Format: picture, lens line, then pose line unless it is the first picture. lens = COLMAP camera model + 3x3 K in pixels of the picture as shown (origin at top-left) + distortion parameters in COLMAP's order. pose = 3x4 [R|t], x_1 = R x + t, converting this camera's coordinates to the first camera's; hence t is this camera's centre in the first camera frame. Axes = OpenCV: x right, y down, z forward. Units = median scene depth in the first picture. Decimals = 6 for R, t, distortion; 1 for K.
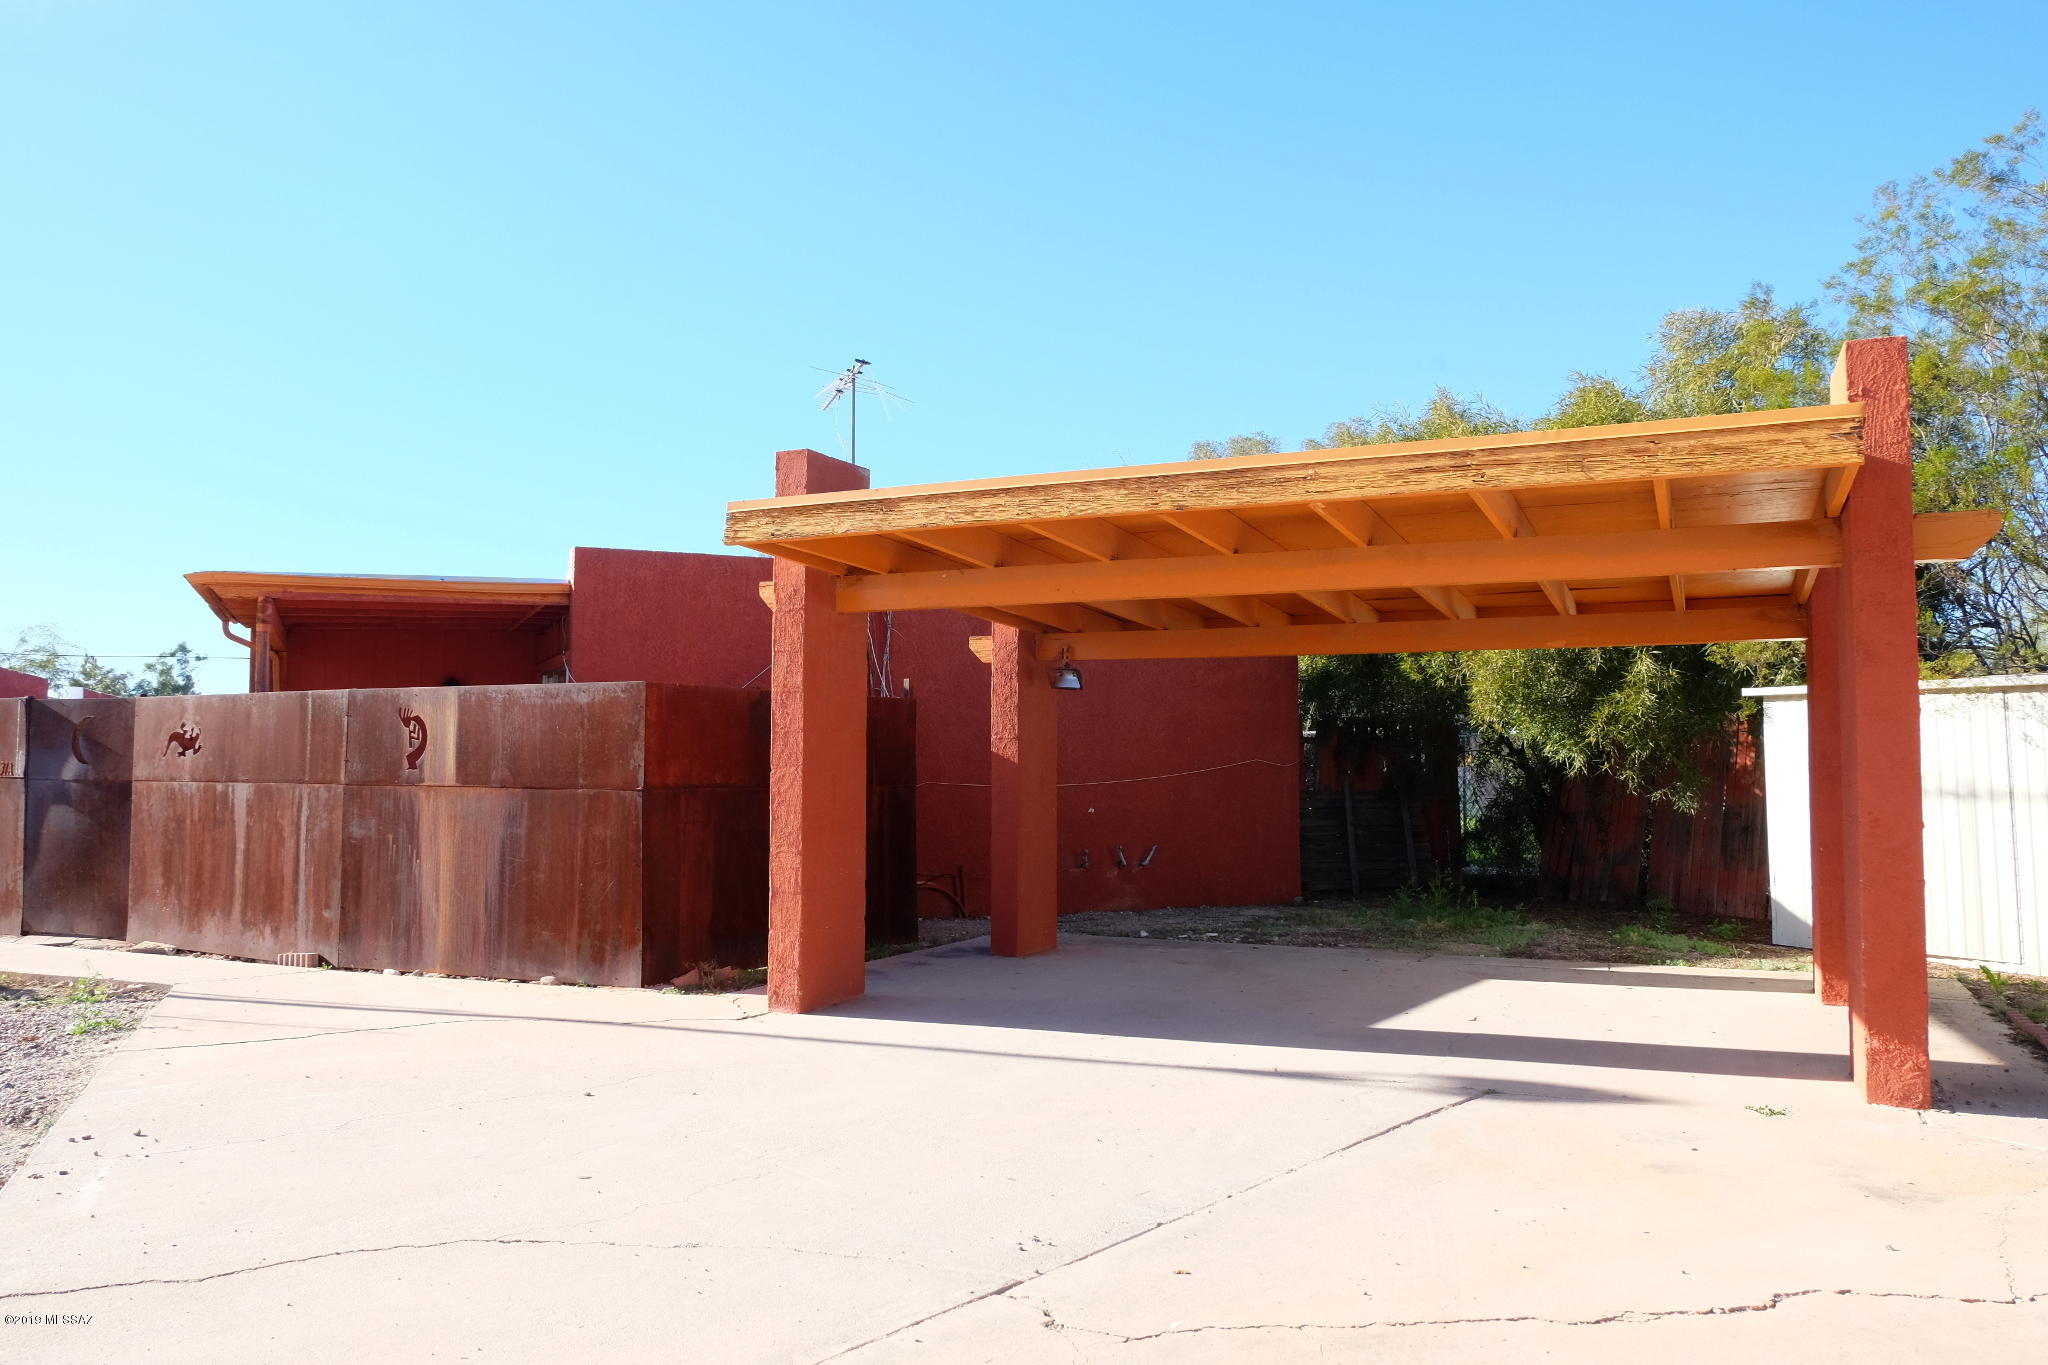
lens RADIAL K [[1411.5, 0, 1024.9], [0, 1411.5, 769.3], [0, 0, 1]] dist [-0.139794, 0.081524]
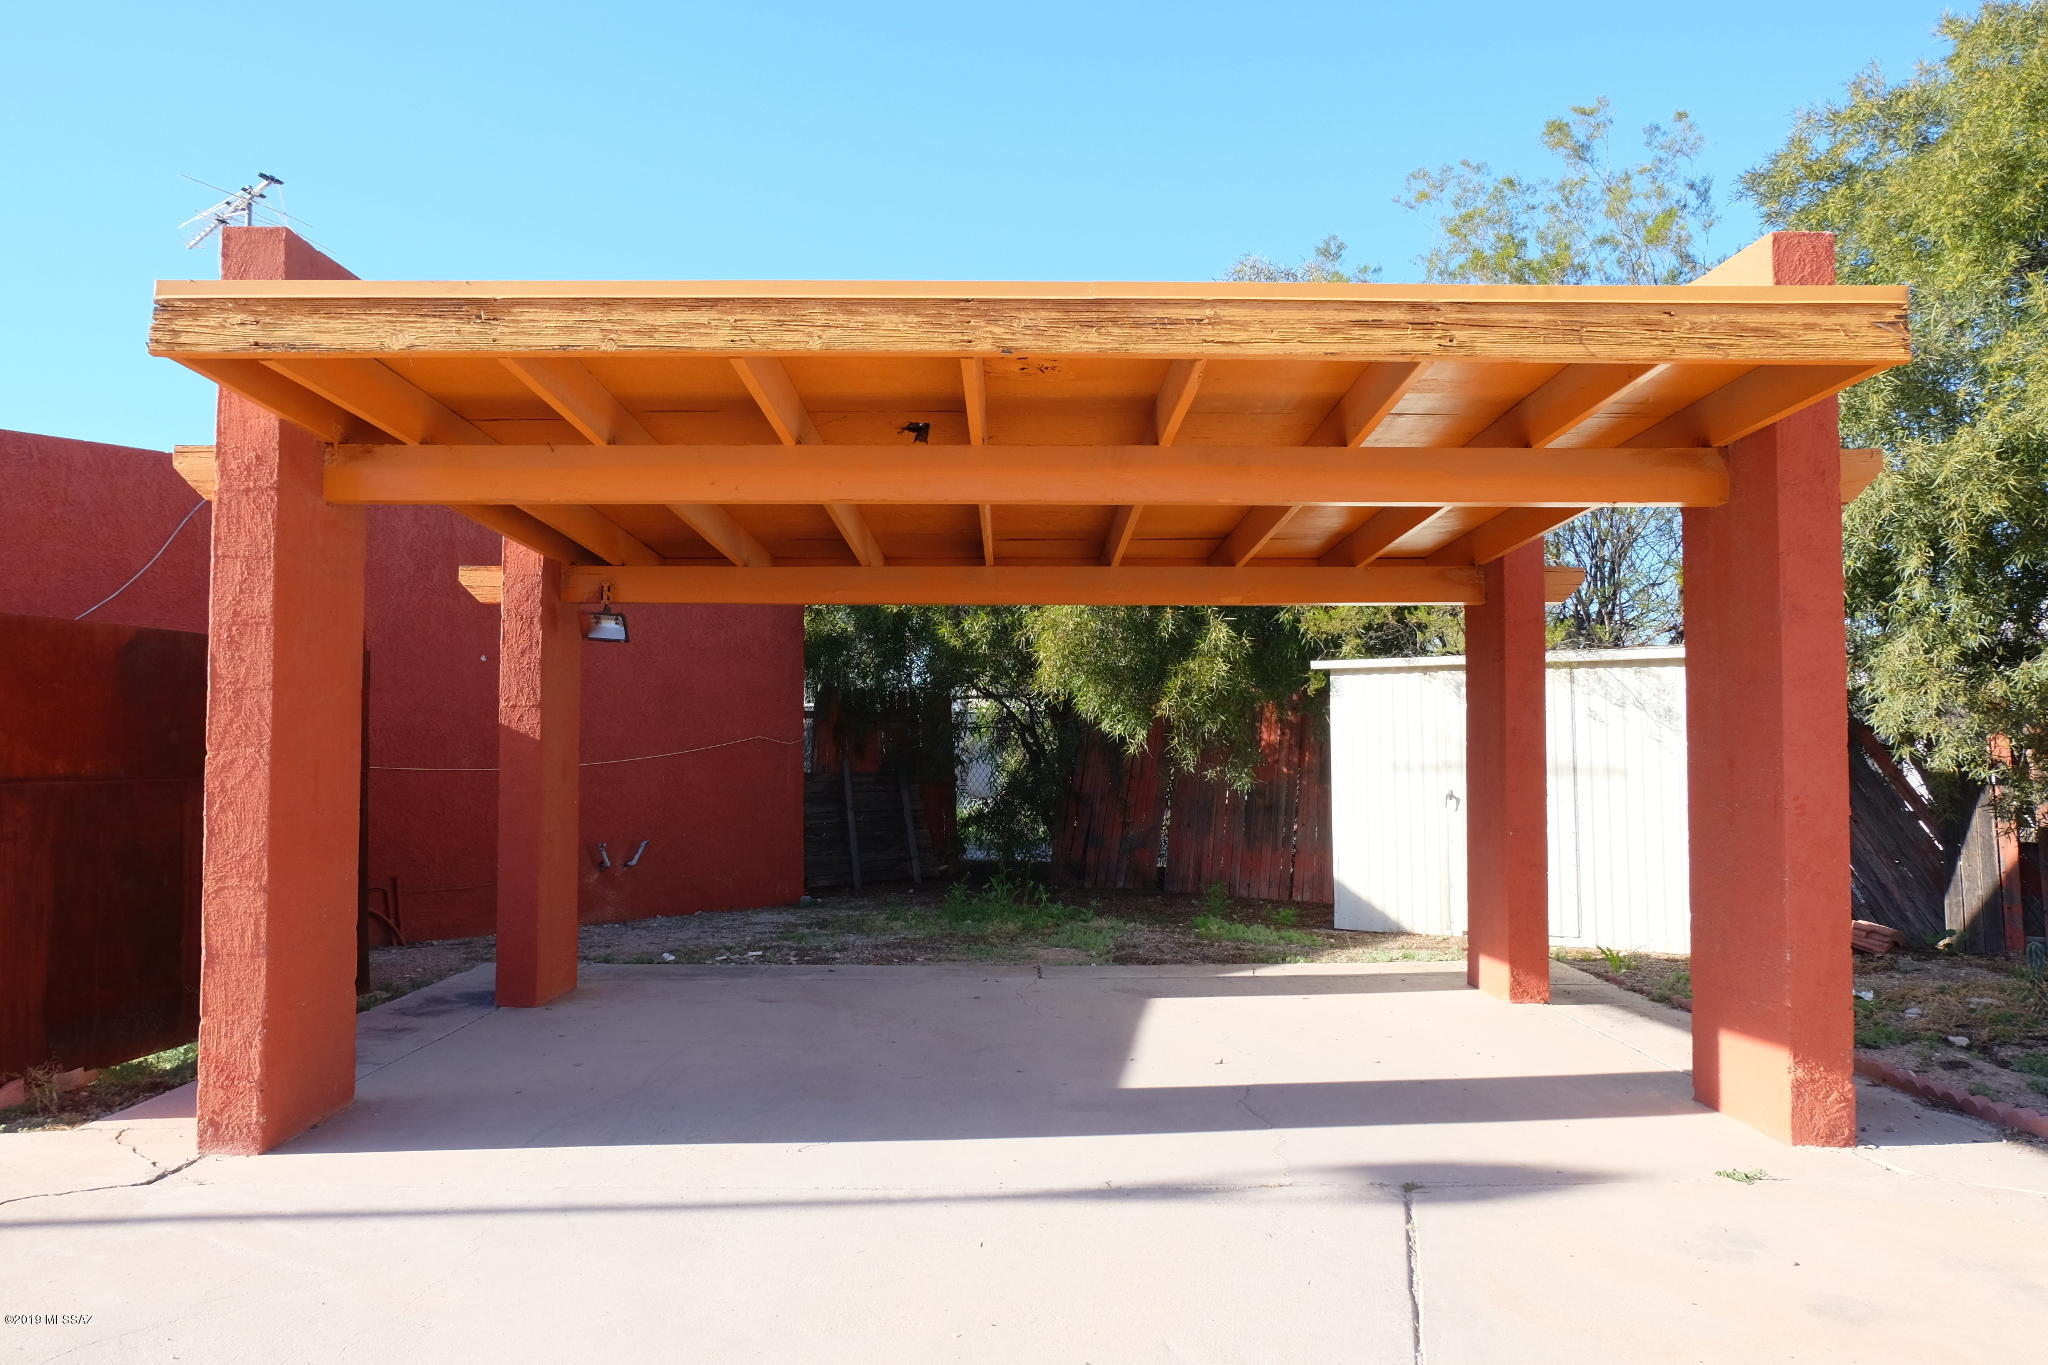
lens RADIAL K [[1428.2, 0, 1030.0], [0, 1428.2, 717.6], [0, 0, 1]] dist [-0.086229, 0.083617]
pose [[0.897229, 0.005494, 0.441532, -0.114493], [0.003626, 0.999797, -0.019809, -0.001020], [-0.441551, 0.019374, 0.897027, 0.269052]]
